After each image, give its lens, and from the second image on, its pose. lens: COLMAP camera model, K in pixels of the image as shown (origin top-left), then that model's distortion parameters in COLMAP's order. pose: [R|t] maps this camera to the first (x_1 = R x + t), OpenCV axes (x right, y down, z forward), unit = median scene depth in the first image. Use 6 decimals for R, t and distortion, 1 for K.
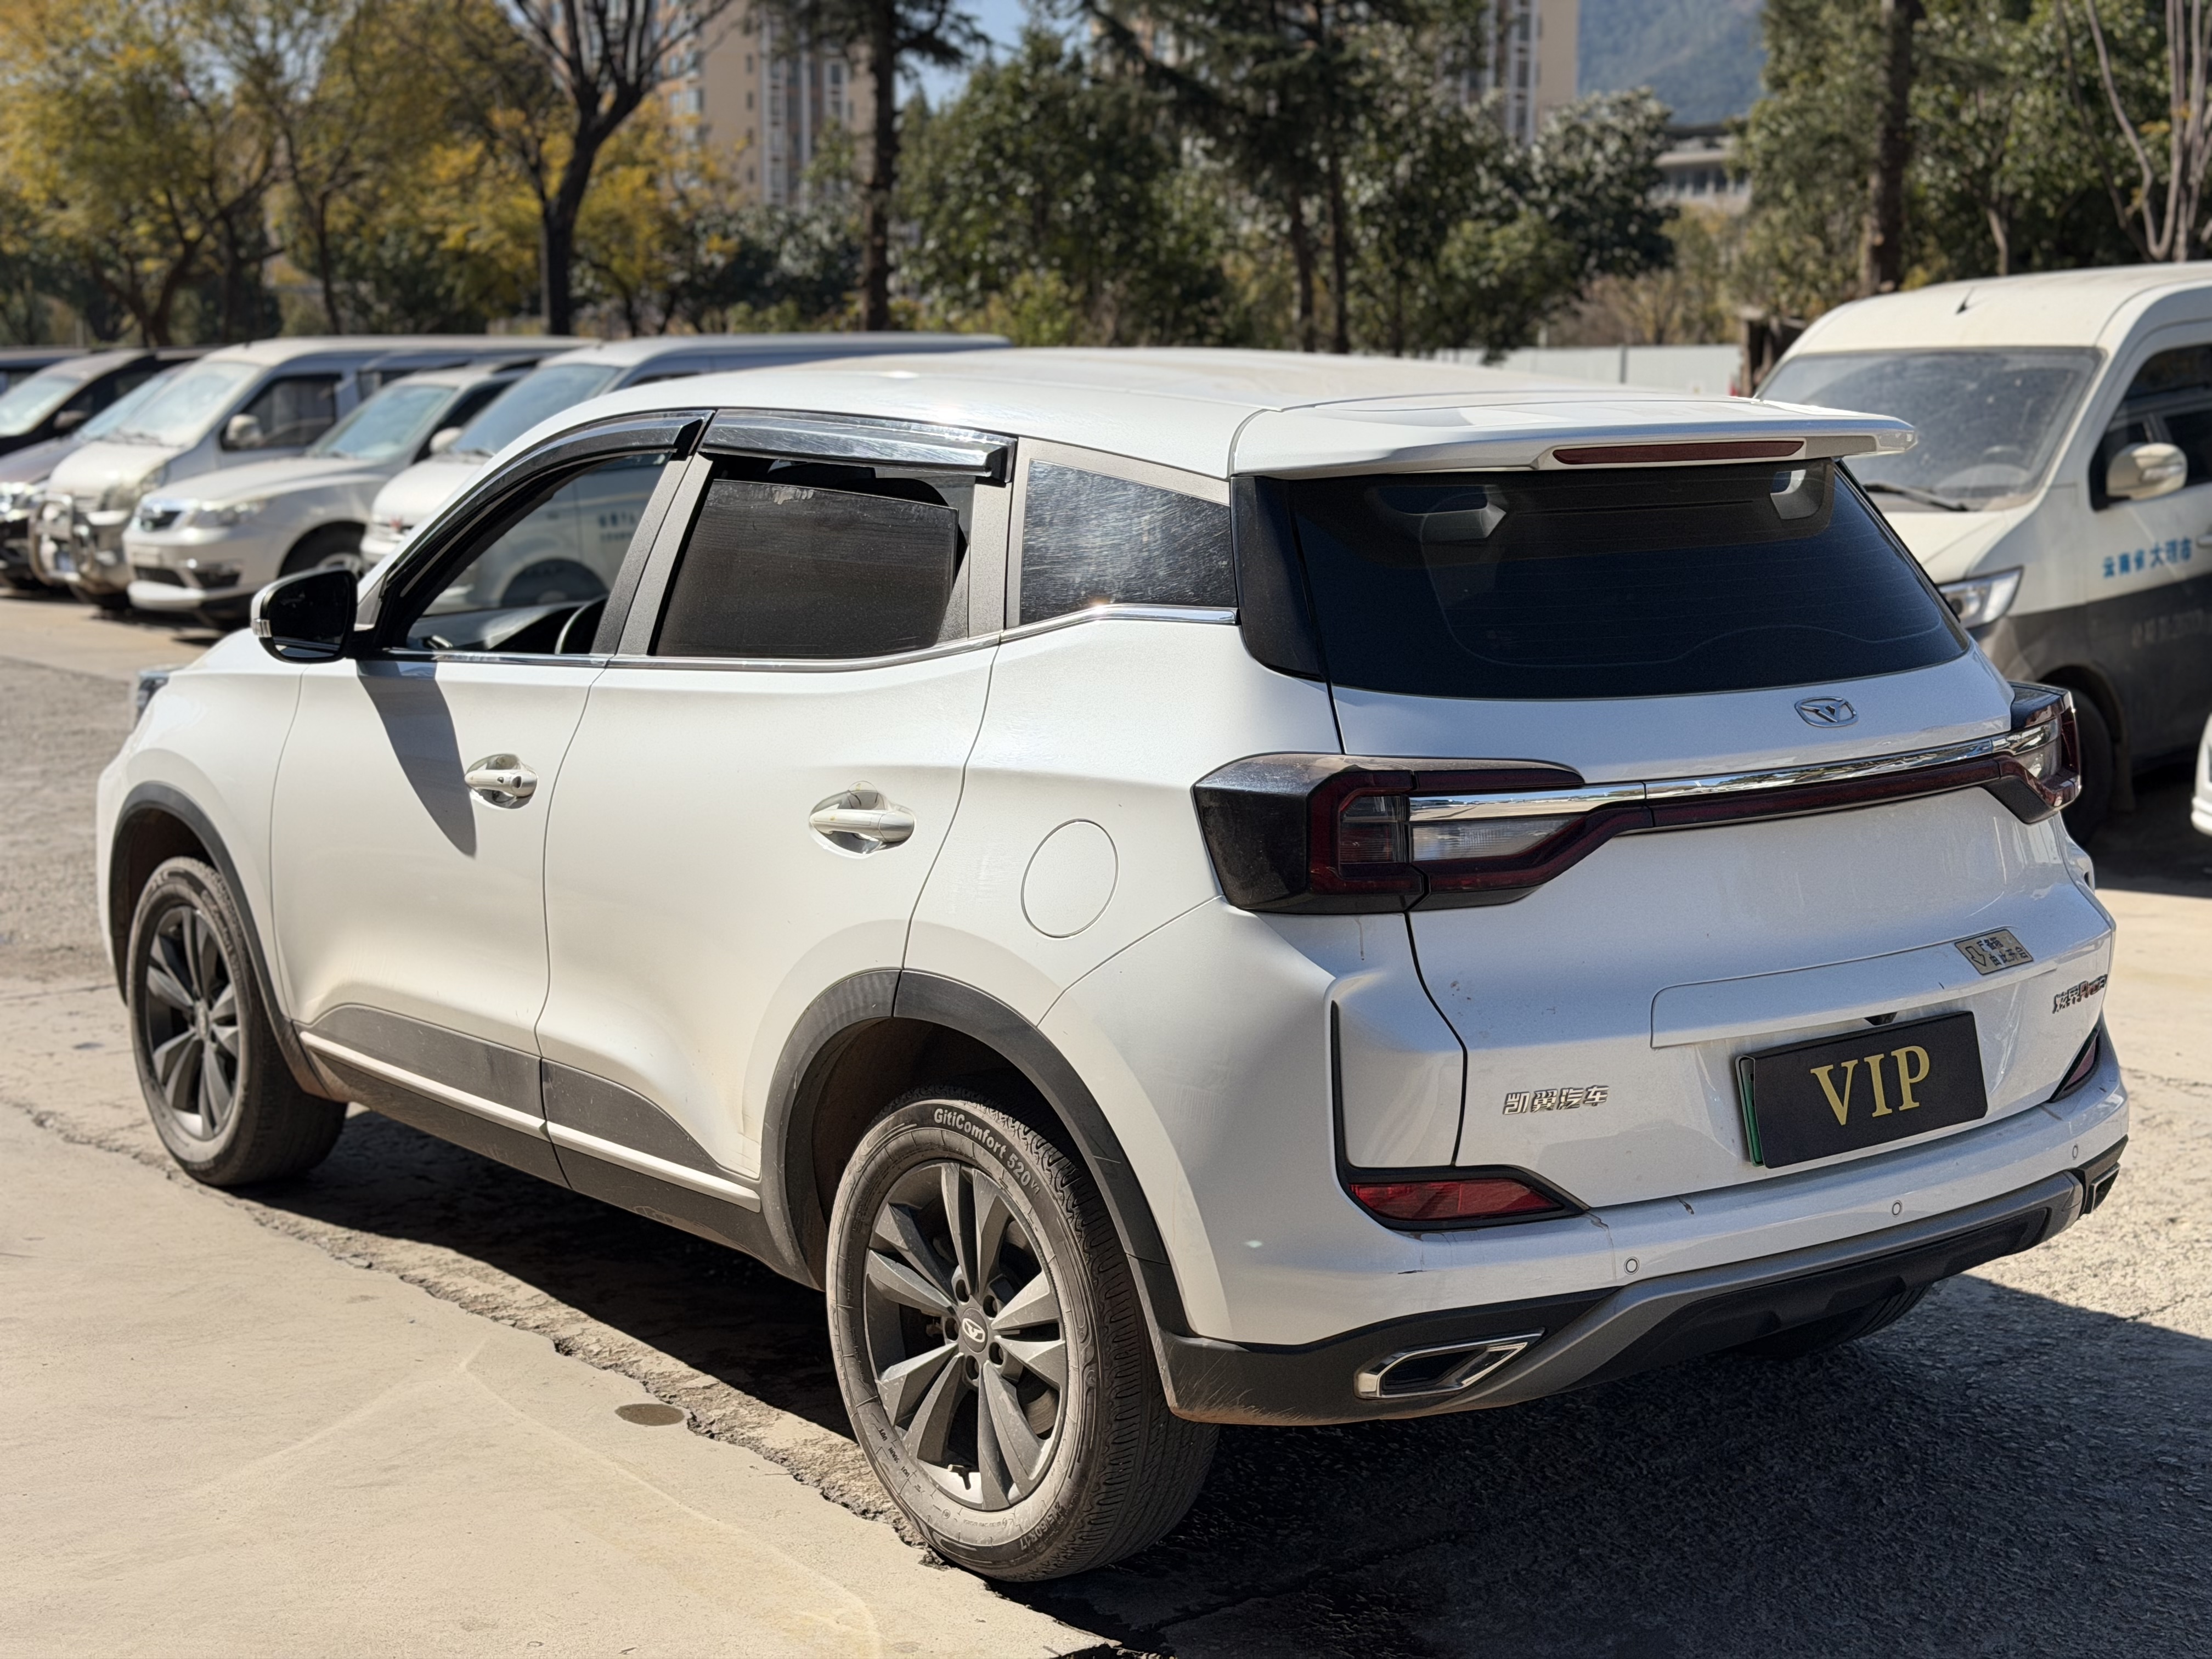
lens RADIAL K [[3040.4, 0, 1106.0], [0, 3040.4, 829.5], [0, 0, 1]] dist [0.226583, -0.530438]
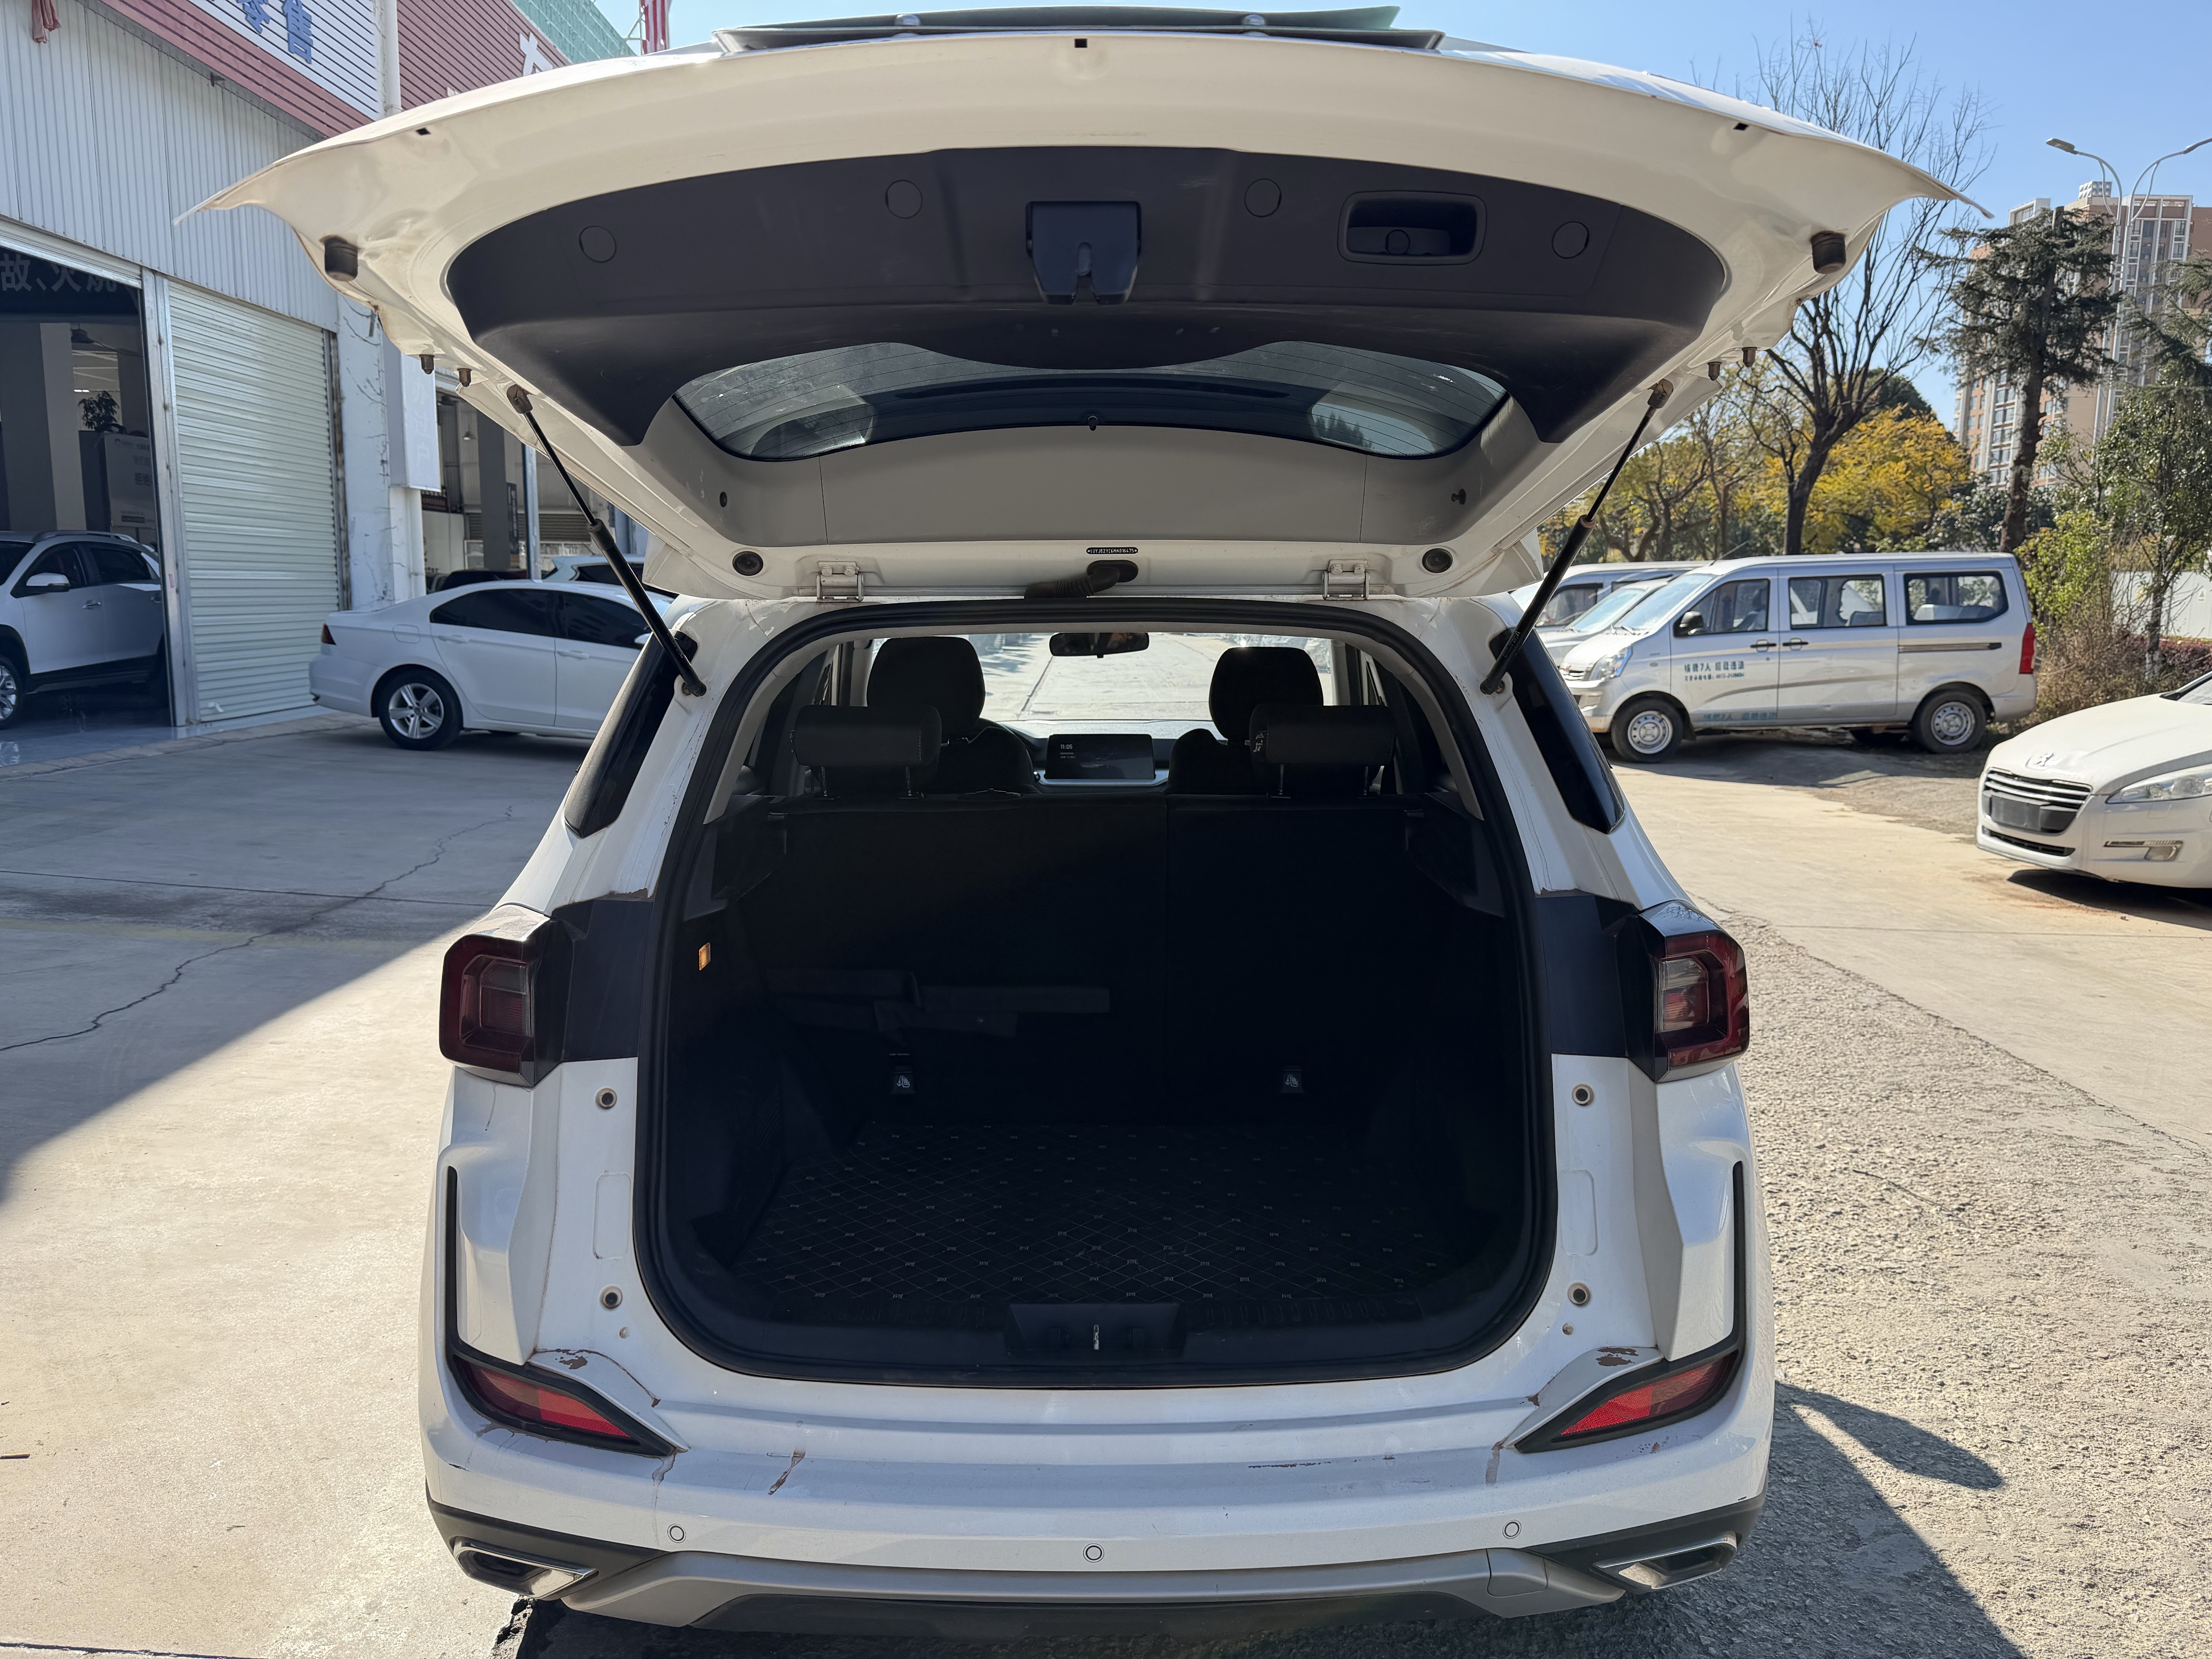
lens RADIAL K [[1565.4, 0, 1106.0], [0, 1565.4, 829.5], [0, 0, 1]] dist [0.012781, -0.022661]
pose [[0.782335, 0.093332, -0.615826, 0.098293], [-0.090143, 0.995266, 0.036322, -0.016165], [0.616301, 0.027096, 0.787044, 0.133765]]
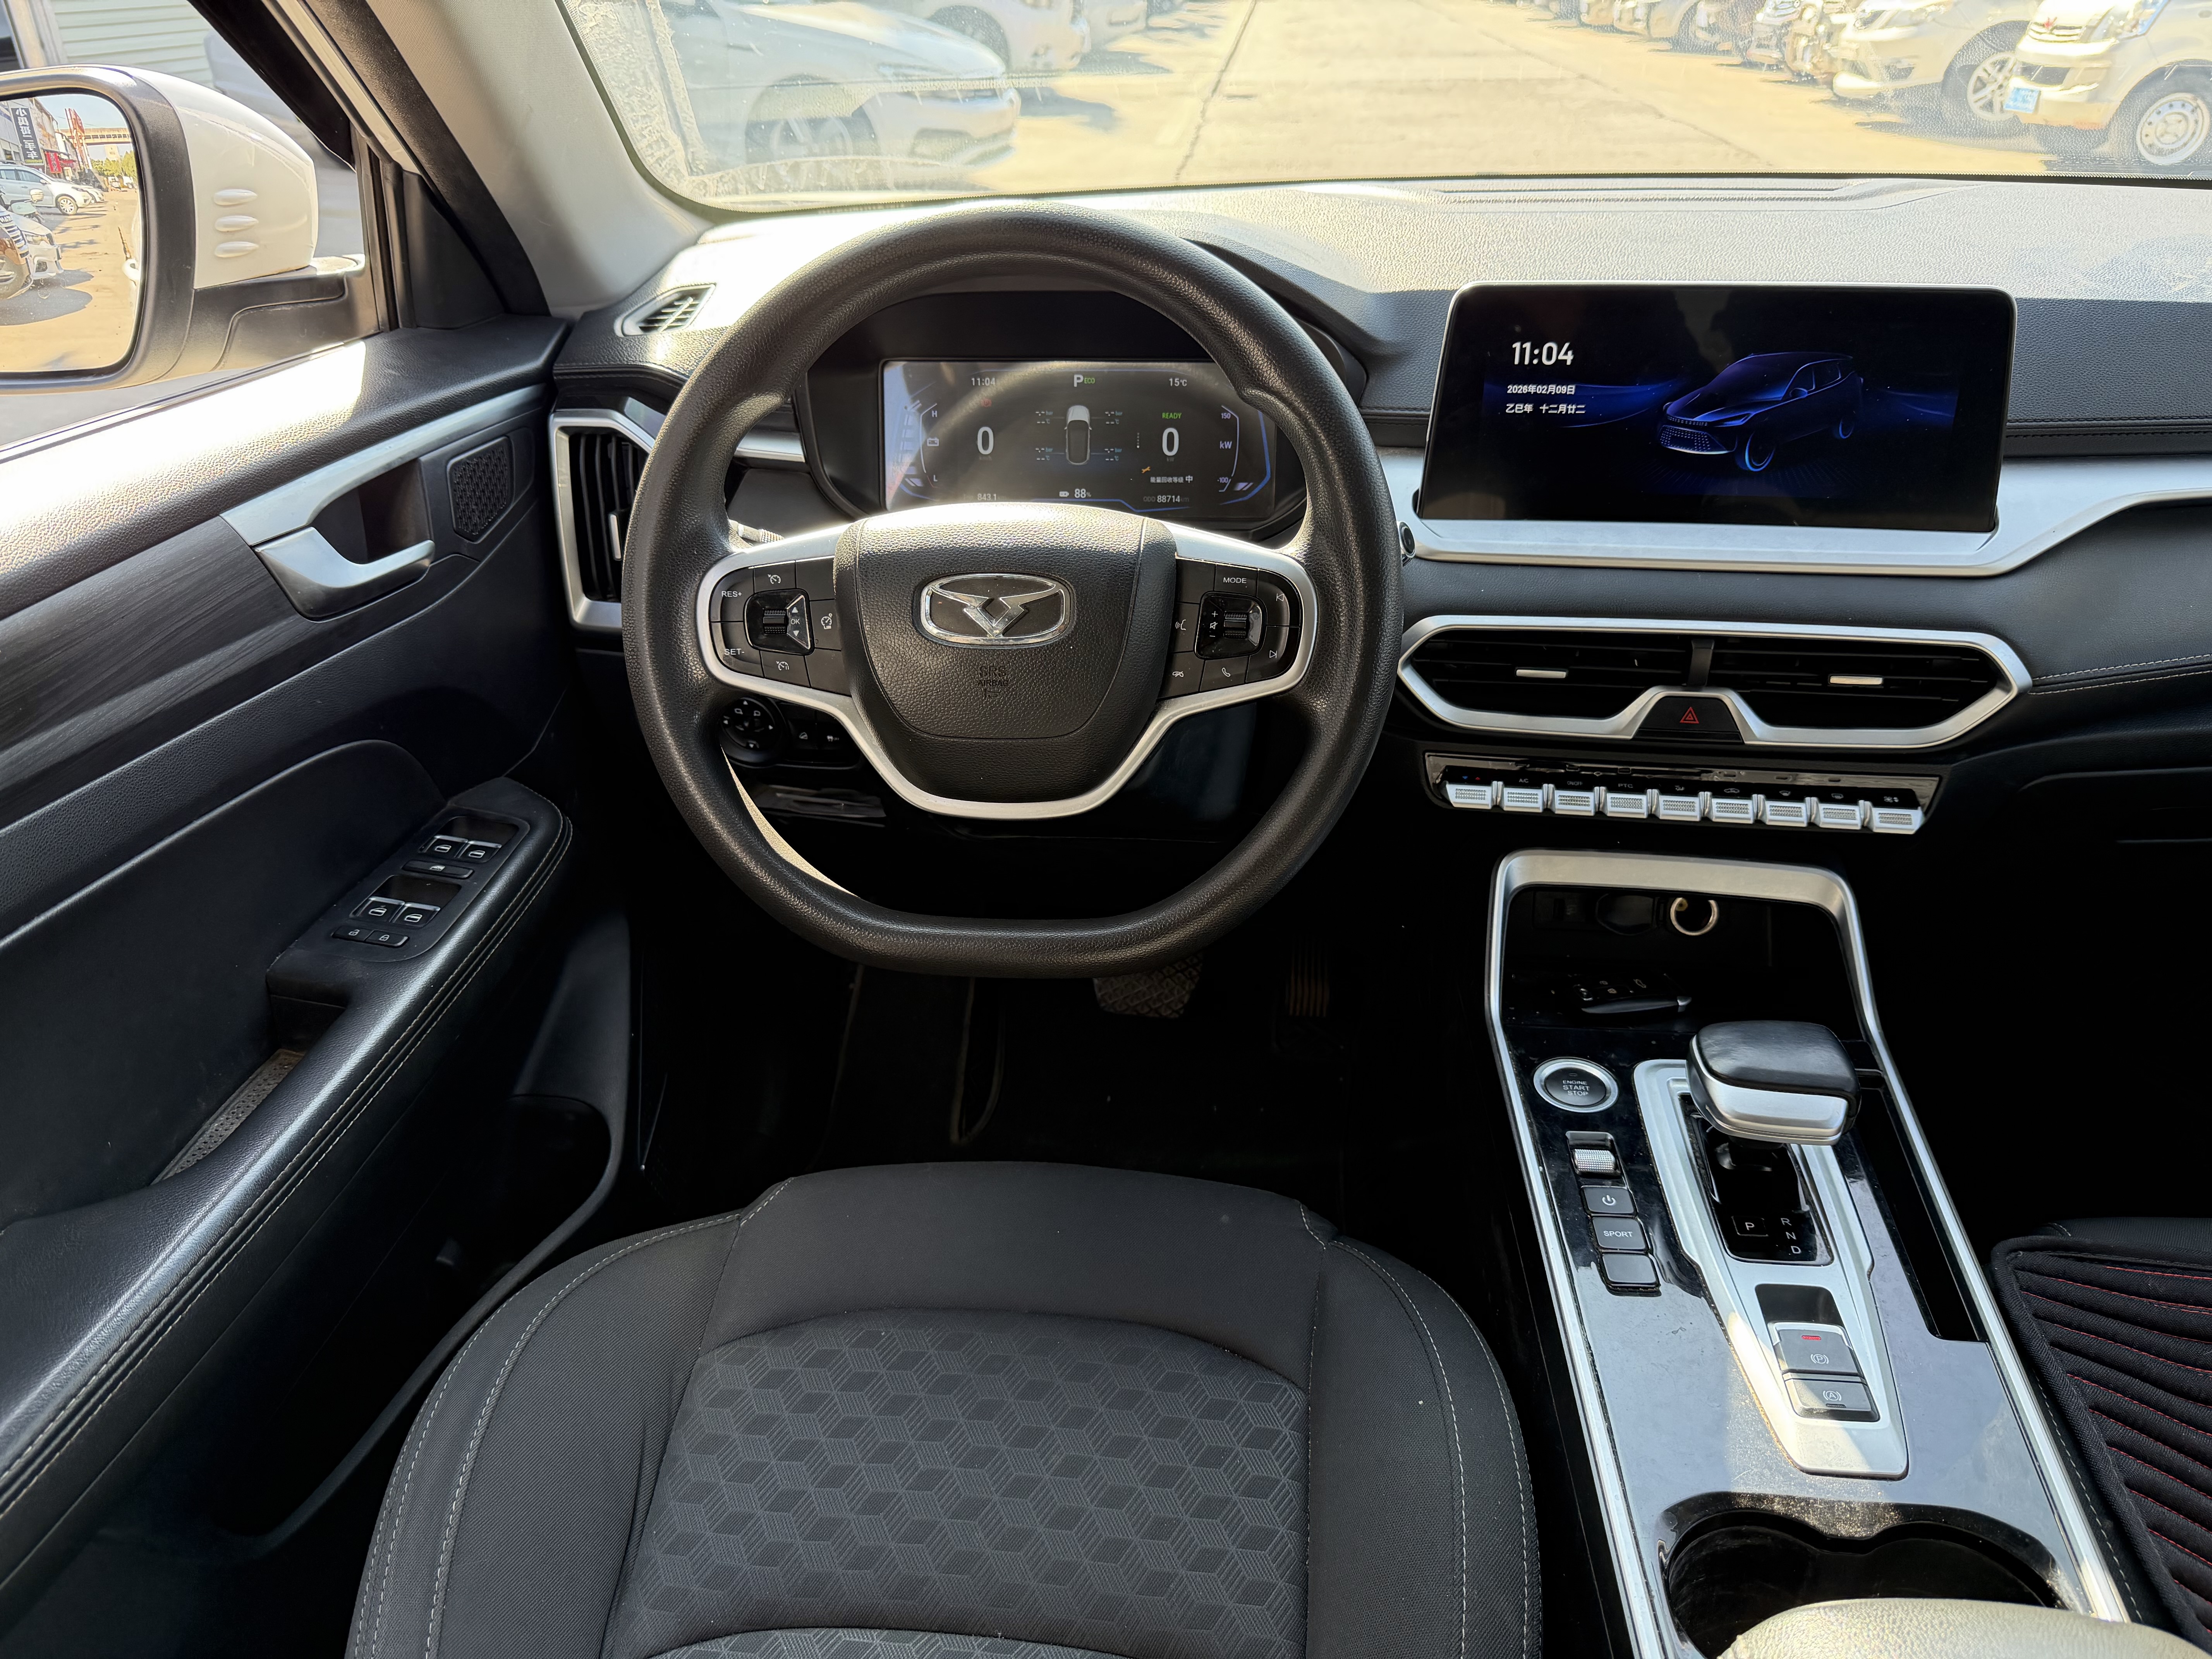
lens RADIAL K [[1584.2, 0, 1142.9], [0, 1584.2, 829.7], [0, 0, 1]] dist [0.006497, 0.000004]
pose [[0.723511, 0.331161, -0.605693, -0.017493], [-0.091185, 0.915577, 0.391667, -0.023262], [0.684264, -0.228145, 0.692628, 0.259893]]
